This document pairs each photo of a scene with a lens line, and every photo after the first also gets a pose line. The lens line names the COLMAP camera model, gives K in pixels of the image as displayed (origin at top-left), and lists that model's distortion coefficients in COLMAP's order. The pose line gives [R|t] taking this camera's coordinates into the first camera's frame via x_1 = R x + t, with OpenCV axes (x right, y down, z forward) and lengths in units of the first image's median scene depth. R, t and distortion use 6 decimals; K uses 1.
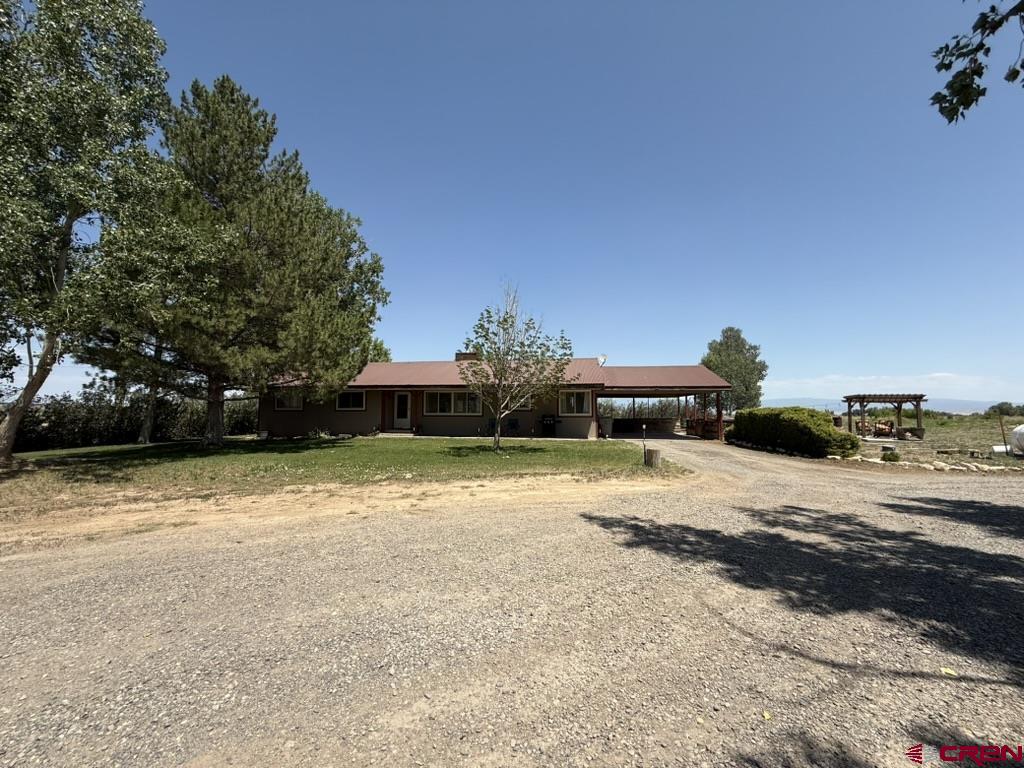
lens RADIAL K [[414.3, 0, 513.0], [0, 414.3, 382.2], [0, 0, 1]] dist [-0.000624, -0.000018]
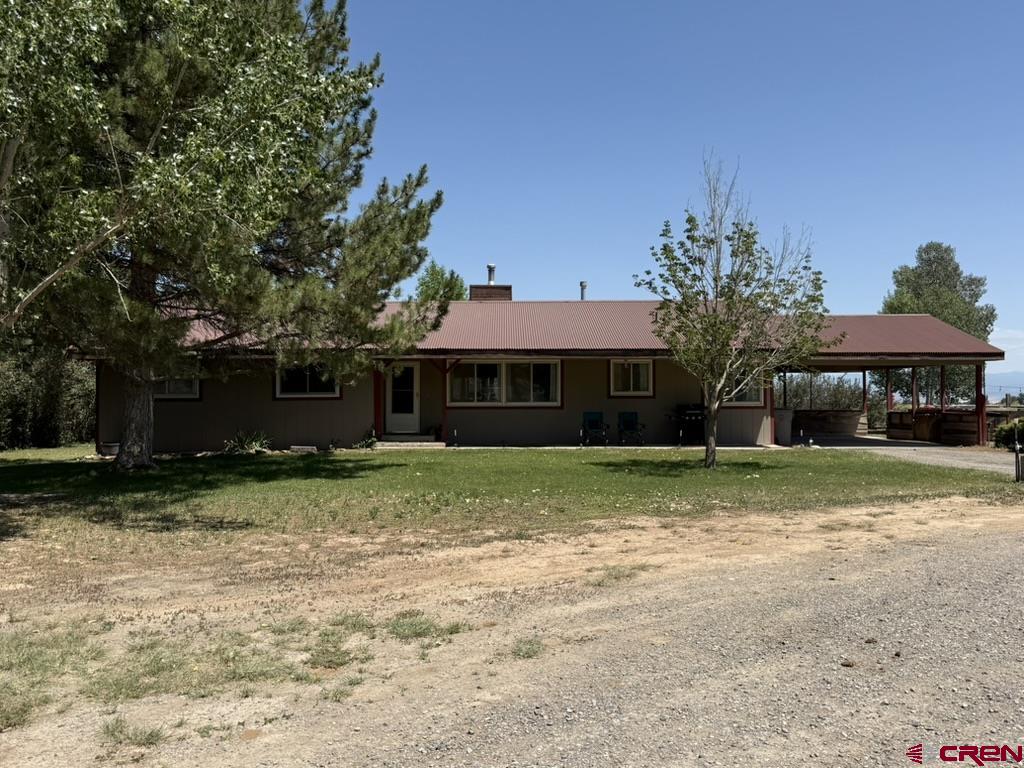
lens RADIAL K [[853.5, 0, 511.4], [0, 853.5, 386.2], [0, 0, 1]] dist [0.054521, 0.002887]
pose [[0.987580, -0.003687, 0.157076, -0.309563], [-0.004510, 0.998647, 0.051797, -0.001966], [-0.157055, -0.051862, 0.986227, -0.065147]]
